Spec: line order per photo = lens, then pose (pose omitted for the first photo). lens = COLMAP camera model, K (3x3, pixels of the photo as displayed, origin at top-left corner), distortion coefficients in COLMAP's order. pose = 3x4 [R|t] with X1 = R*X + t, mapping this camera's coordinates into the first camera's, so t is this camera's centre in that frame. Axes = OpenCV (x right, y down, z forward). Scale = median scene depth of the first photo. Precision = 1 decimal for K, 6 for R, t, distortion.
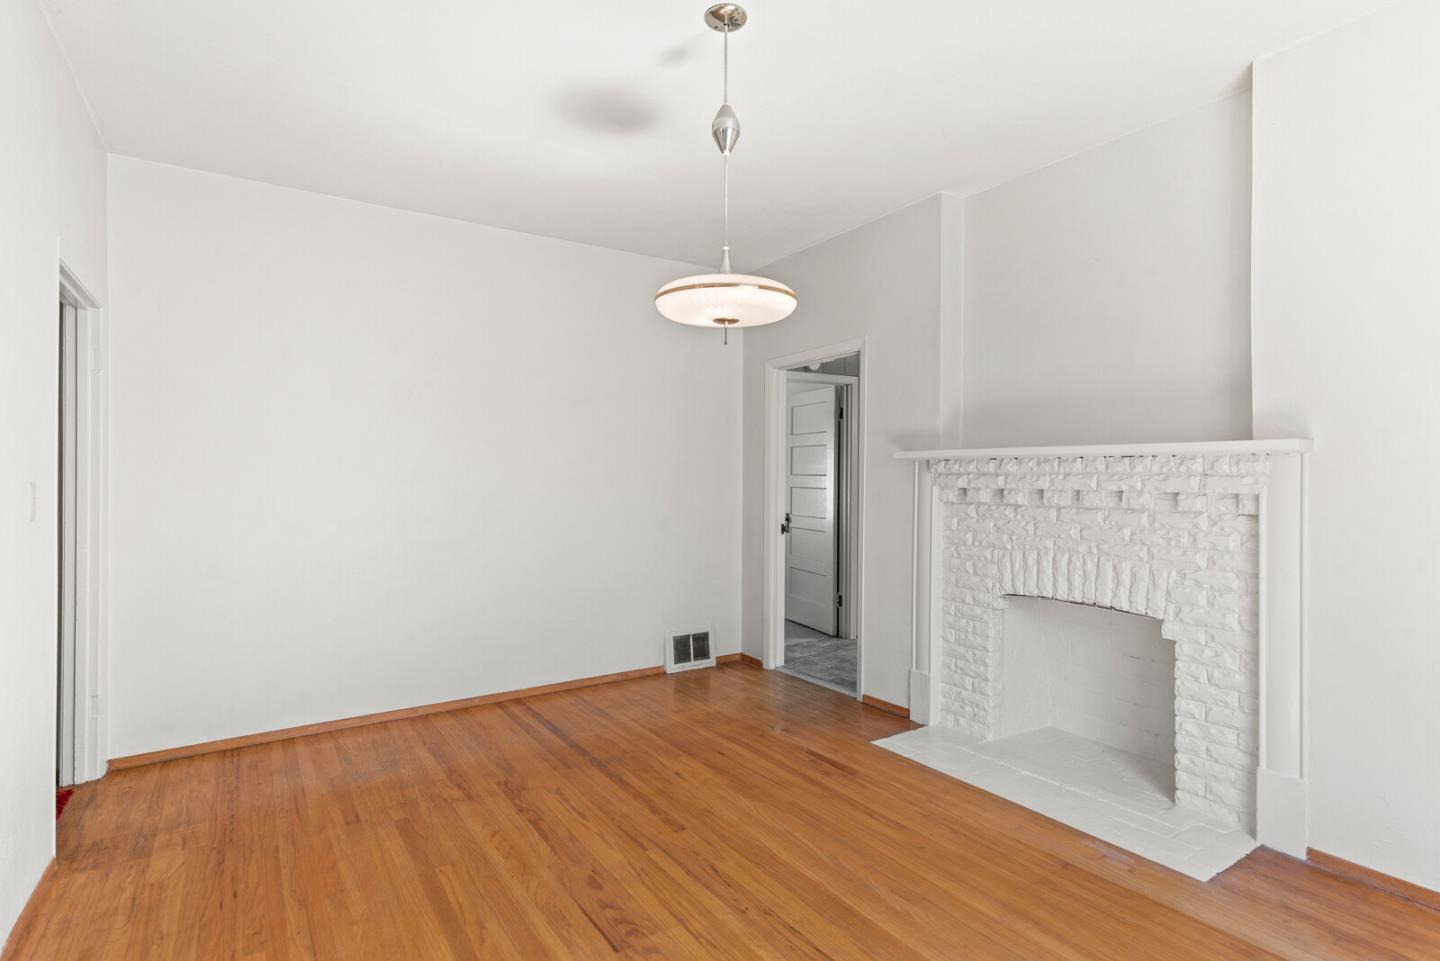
lens RADIAL K [[706.7, 0, 695.9], [0, 706.7, 476.9], [0, 0, 1]] dist [0.004938, -0.000950]
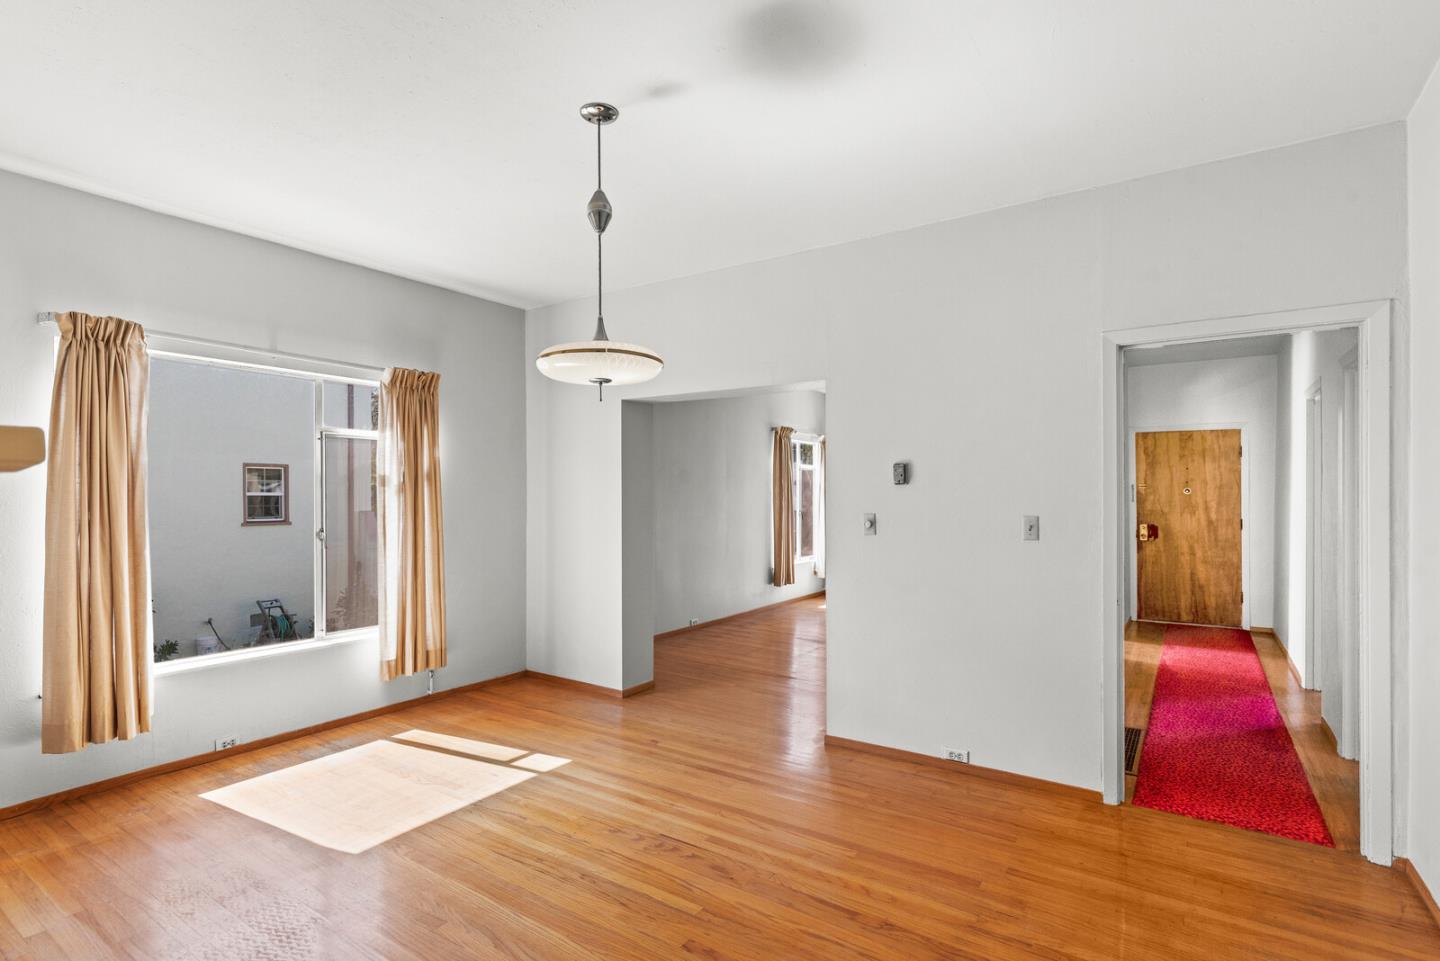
lens RADIAL K [[706.7, 0, 724.7], [0, 706.7, 501.9], [0, 0, 1]] dist [0.004938, -0.000950]
pose [[-0.911626, 0.003712, -0.411003, 0.256259], [0.005244, 0.999983, -0.002599, -0.014693], [0.410987, -0.004525, -0.911630, 1.651450]]
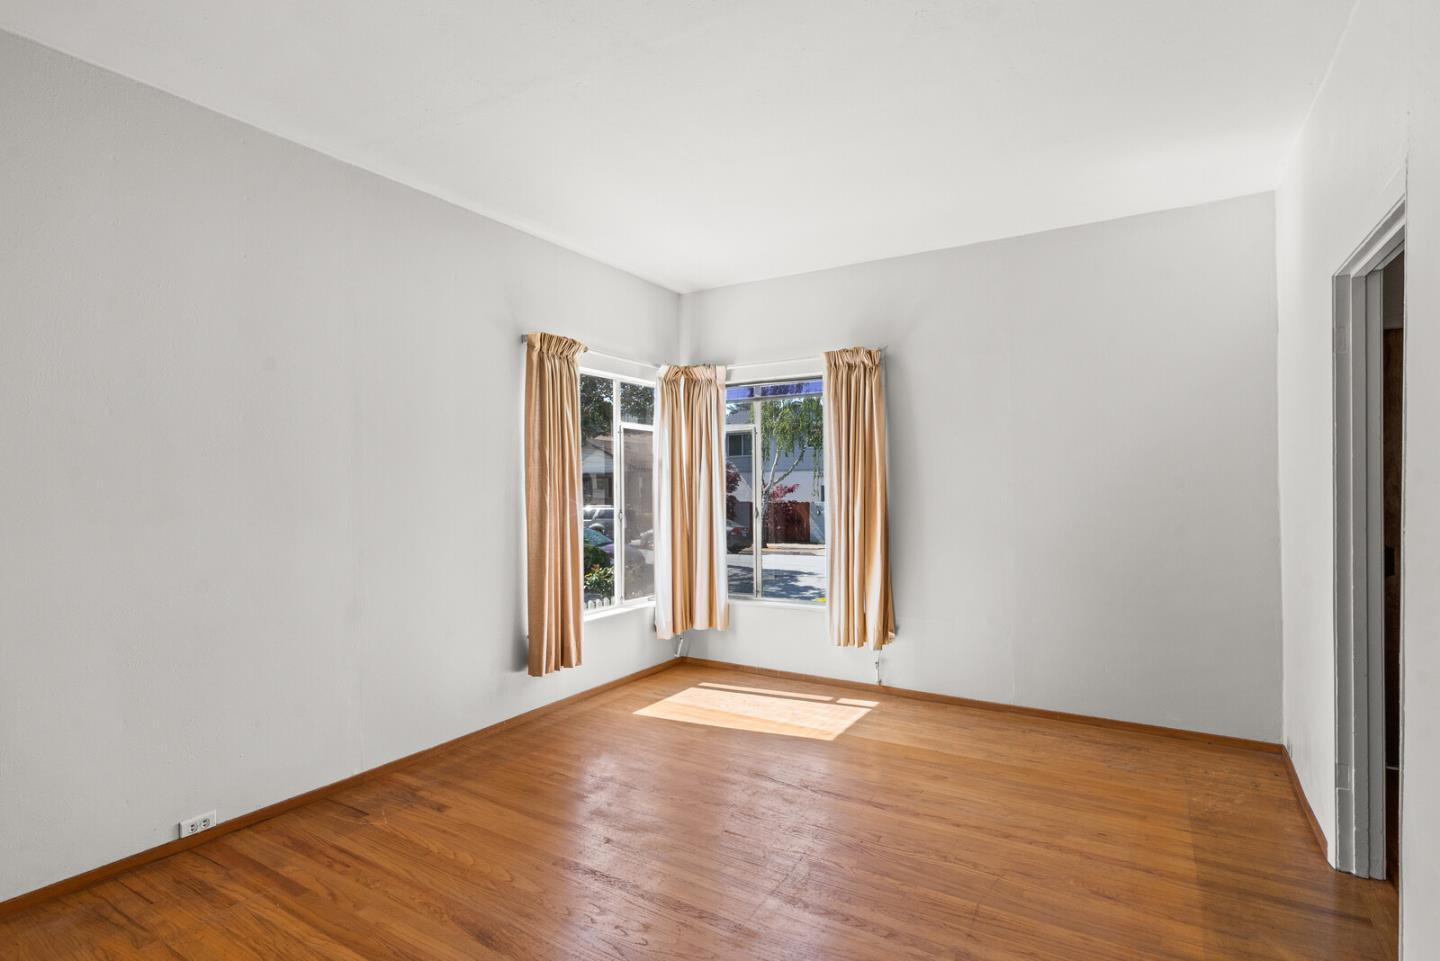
lens RADIAL K [[706.7, 0, 717.6], [0, 706.7, 488.0], [0, 0, 1]] dist [0.004938, -0.000950]
pose [[-0.901734, 0.003459, -0.432277, -0.887229], [0.008818, 0.999907, -0.010395, -0.016493], [0.432201, -0.013186, -0.901681, 0.447912]]
